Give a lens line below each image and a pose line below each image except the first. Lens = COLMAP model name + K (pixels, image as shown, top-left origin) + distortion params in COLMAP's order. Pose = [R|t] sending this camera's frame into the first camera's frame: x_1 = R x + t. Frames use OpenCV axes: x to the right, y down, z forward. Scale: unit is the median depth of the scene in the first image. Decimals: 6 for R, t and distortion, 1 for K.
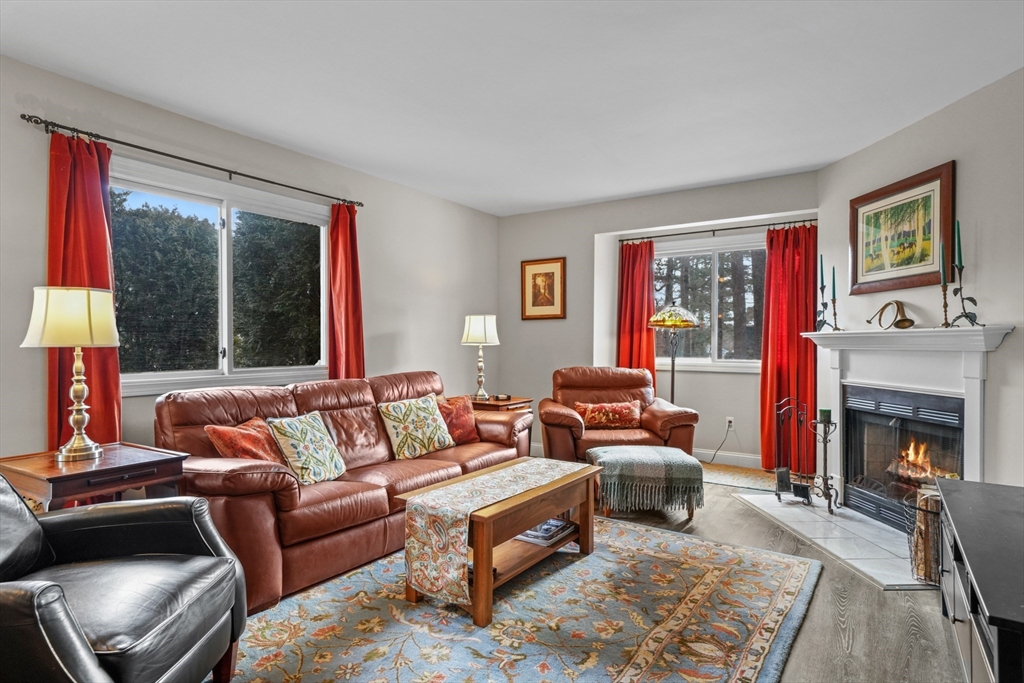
lens RADIAL K [[585.2, 0, 534.1], [0, 585.2, 340.6], [0, 0, 1]] dist [0.020605, 0.002610]
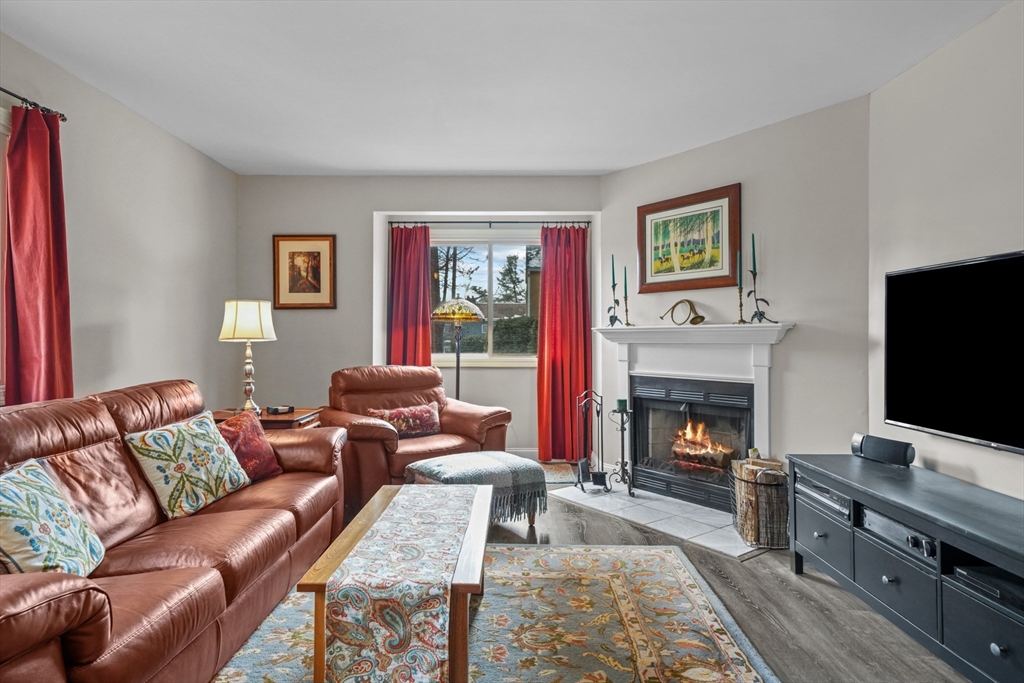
lens RADIAL K [[585.2, 0, 530.1], [0, 585.2, 328.3], [0, 0, 1]] dist [0.020605, 0.002610]
pose [[0.834974, 0.005495, 0.550261, -0.249904], [0.000986, 0.999934, -0.011482, 0.000013], [-0.550288, 0.010130, 0.834913, 0.219250]]
